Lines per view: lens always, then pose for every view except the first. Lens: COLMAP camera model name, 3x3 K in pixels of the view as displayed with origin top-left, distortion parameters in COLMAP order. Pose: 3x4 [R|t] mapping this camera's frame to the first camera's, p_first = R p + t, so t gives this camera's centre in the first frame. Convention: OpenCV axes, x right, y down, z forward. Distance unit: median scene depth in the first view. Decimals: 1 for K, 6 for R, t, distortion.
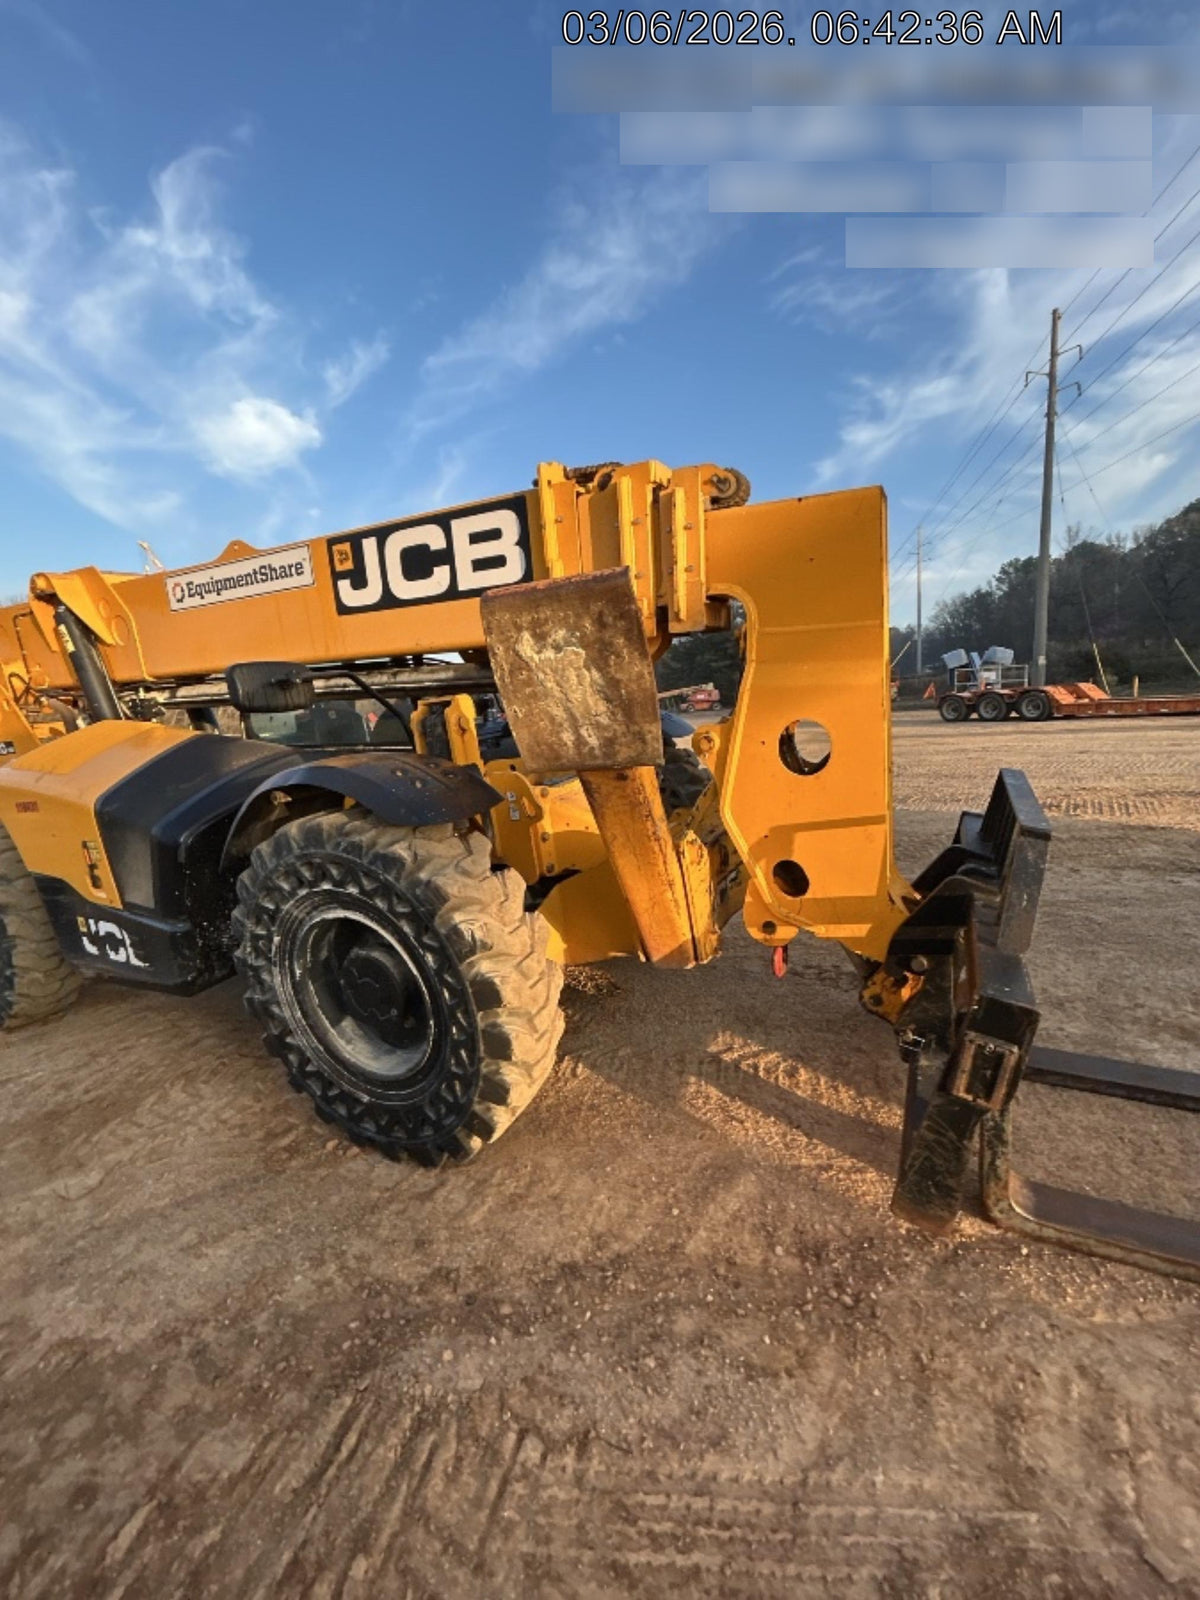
lens RADIAL K [[562.1, 0, 592.5], [0, 562.1, 845.6], [0, 0, 1]] dist [0.000744, -0.000324]
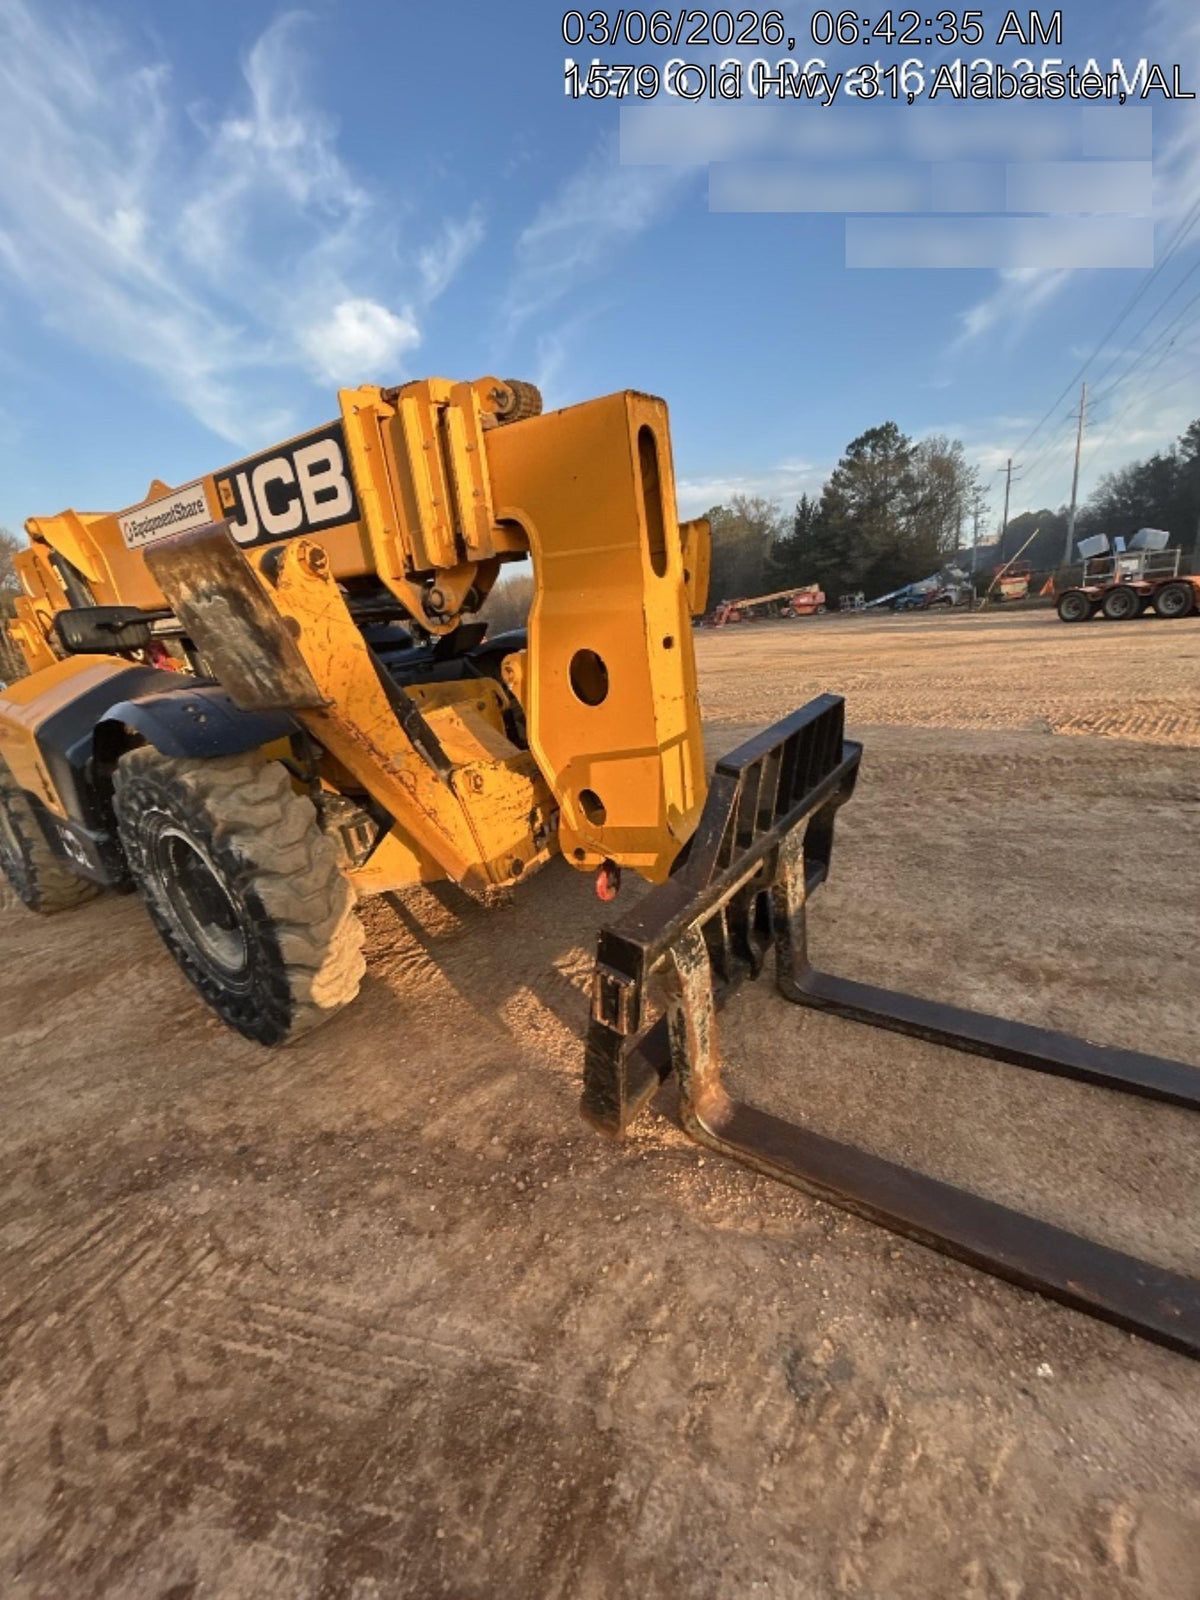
lens RADIAL K [[554.9, 0, 608.4], [0, 554.9, 823.0], [0, 0, 1]] dist [0.000710, -0.000006]
pose [[0.989880, 0.023627, -0.139927, 0.535002], [-0.007178, 0.993117, 0.116910, -0.032762], [0.141726, -0.114722, 0.983236, 0.007931]]
